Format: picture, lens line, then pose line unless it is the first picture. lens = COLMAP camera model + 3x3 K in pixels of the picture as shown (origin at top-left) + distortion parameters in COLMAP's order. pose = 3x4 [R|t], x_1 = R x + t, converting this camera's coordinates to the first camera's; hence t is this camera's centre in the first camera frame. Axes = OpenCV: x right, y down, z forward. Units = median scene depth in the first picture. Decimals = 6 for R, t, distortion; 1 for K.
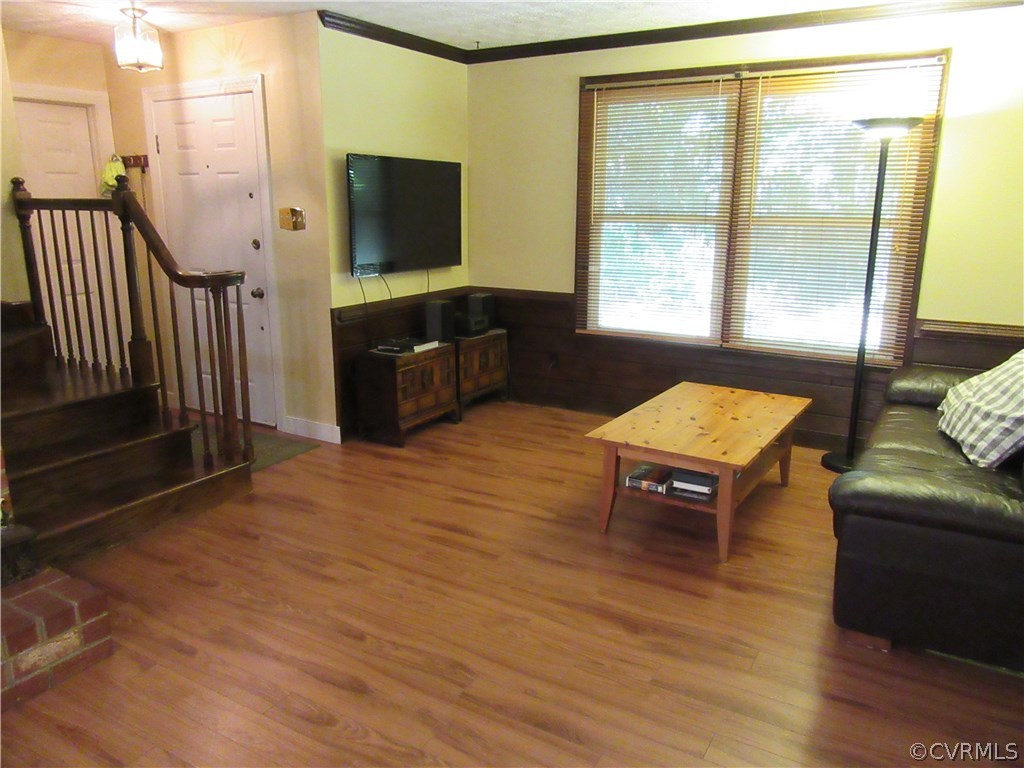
lens RADIAL K [[757.1, 0, 510.0], [0, 757.1, 377.9], [0, 0, 1]] dist [0.007837, 0.011036]
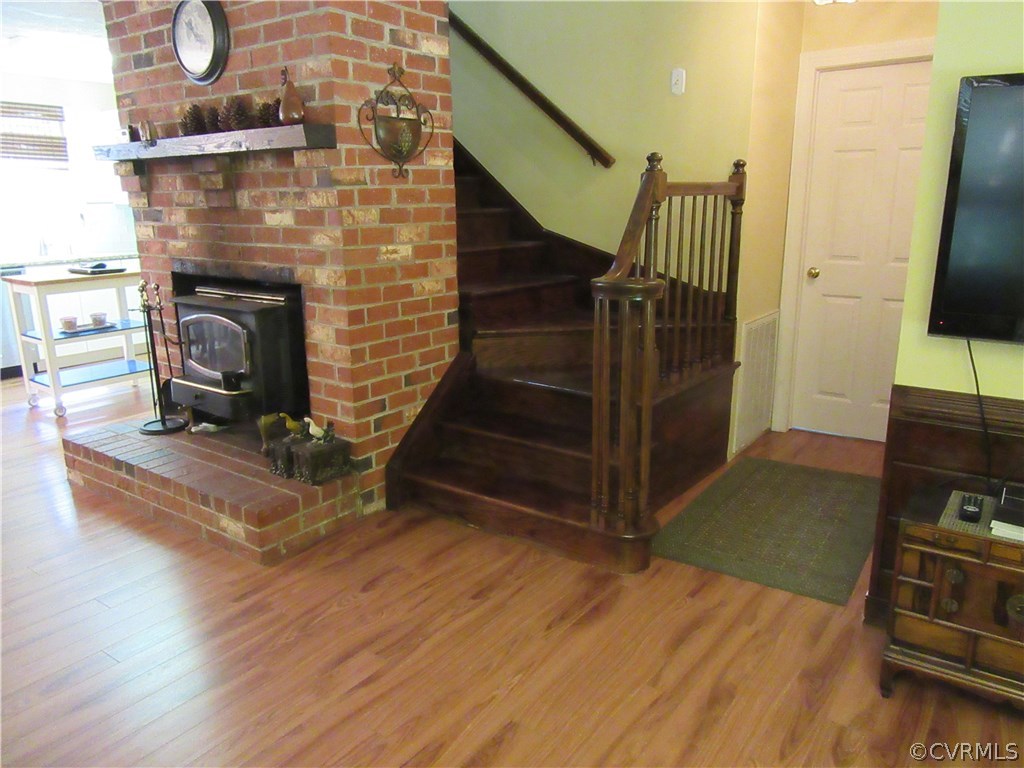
lens RADIAL K [[757.1, 0, 510.0], [0, 757.1, 377.9], [0, 0, 1]] dist [0.007837, 0.011036]
pose [[-0.086365, 0.236407, -0.967808, 0.347955], [-0.217808, 0.943457, 0.249895, -0.196385], [0.972163, 0.232379, -0.029991, 0.873745]]
